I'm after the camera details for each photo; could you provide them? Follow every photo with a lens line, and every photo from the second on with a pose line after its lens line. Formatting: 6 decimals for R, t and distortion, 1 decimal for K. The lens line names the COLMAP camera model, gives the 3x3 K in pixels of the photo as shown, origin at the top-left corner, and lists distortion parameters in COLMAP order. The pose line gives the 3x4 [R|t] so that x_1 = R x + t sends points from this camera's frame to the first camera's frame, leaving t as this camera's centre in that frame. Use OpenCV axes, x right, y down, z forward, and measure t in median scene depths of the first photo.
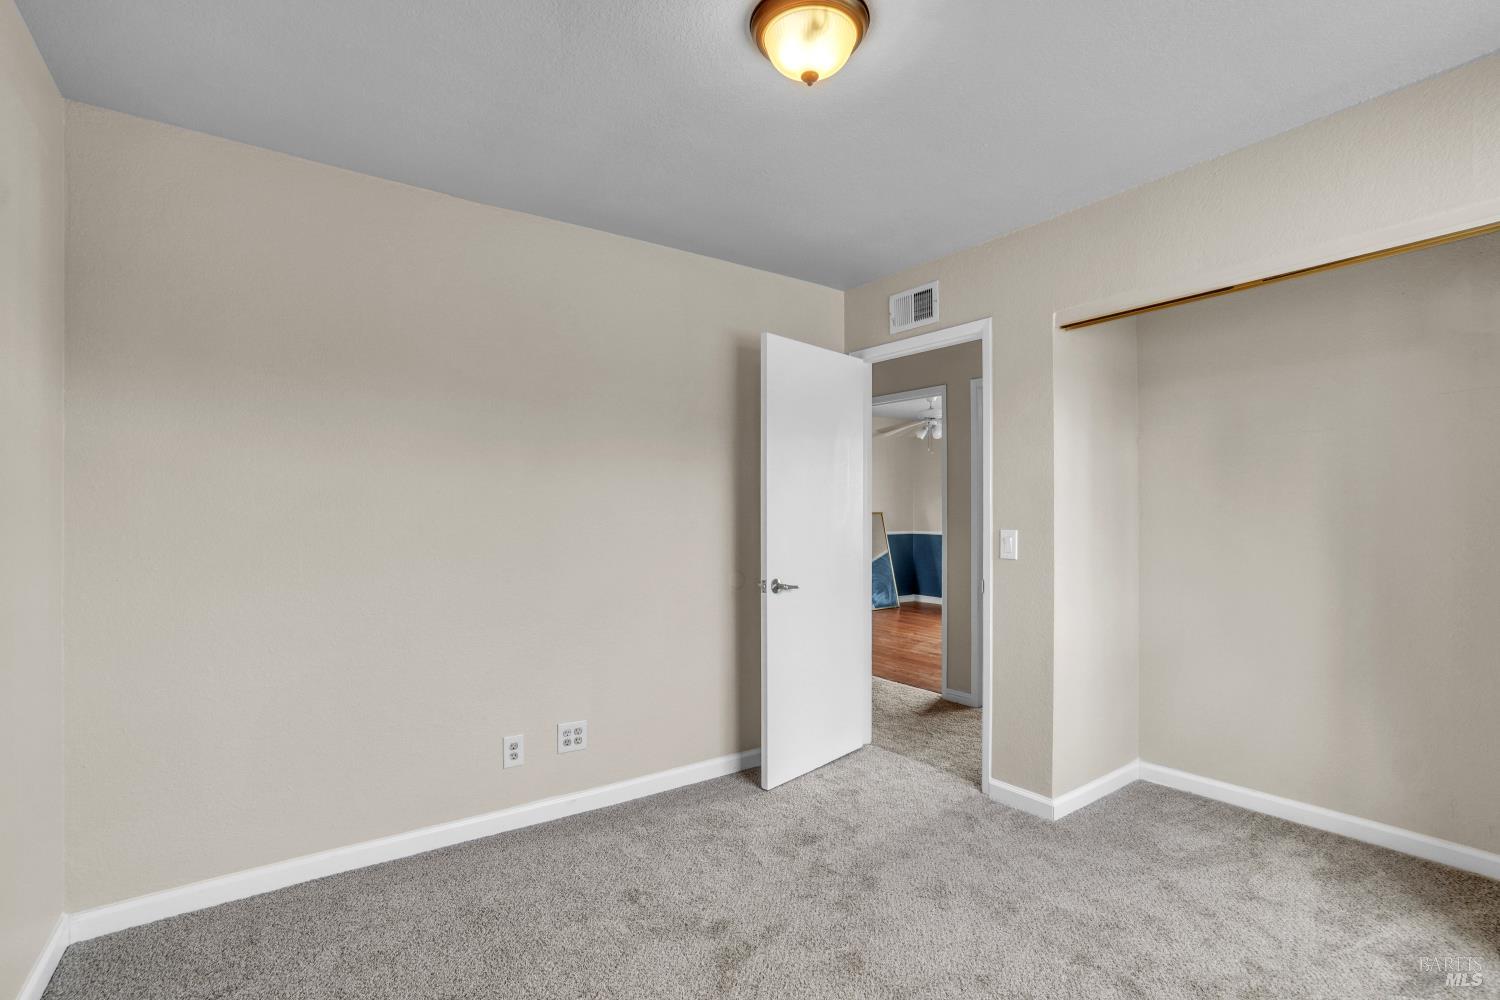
lens RADIAL K [[665.0, 0, 742.4], [0, 665.0, 506.1], [0, 0, 1]] dist [-0.055195, 0.017305]
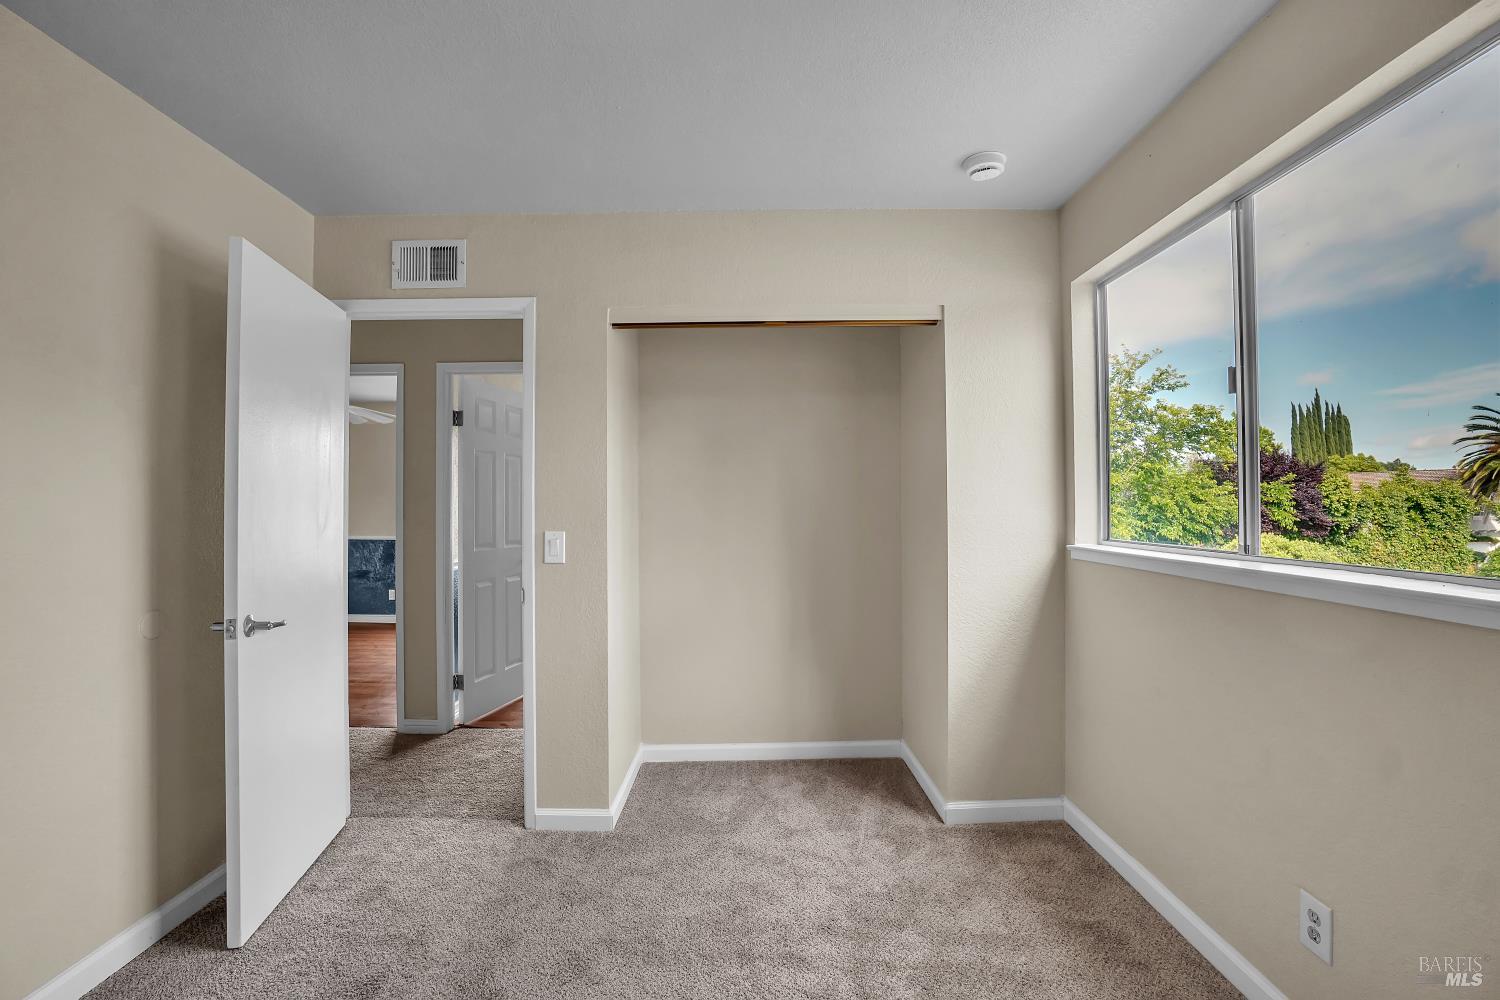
lens RADIAL K [[665.0, 0, 751.1], [0, 665.0, 494.1], [0, 0, 1]] dist [-0.055195, 0.017305]
pose [[0.595563, 0.017530, 0.803117, -0.169692], [-0.002891, 0.999802, -0.019679, 0.001529], [-0.803303, 0.009399, 0.595496, 0.222900]]
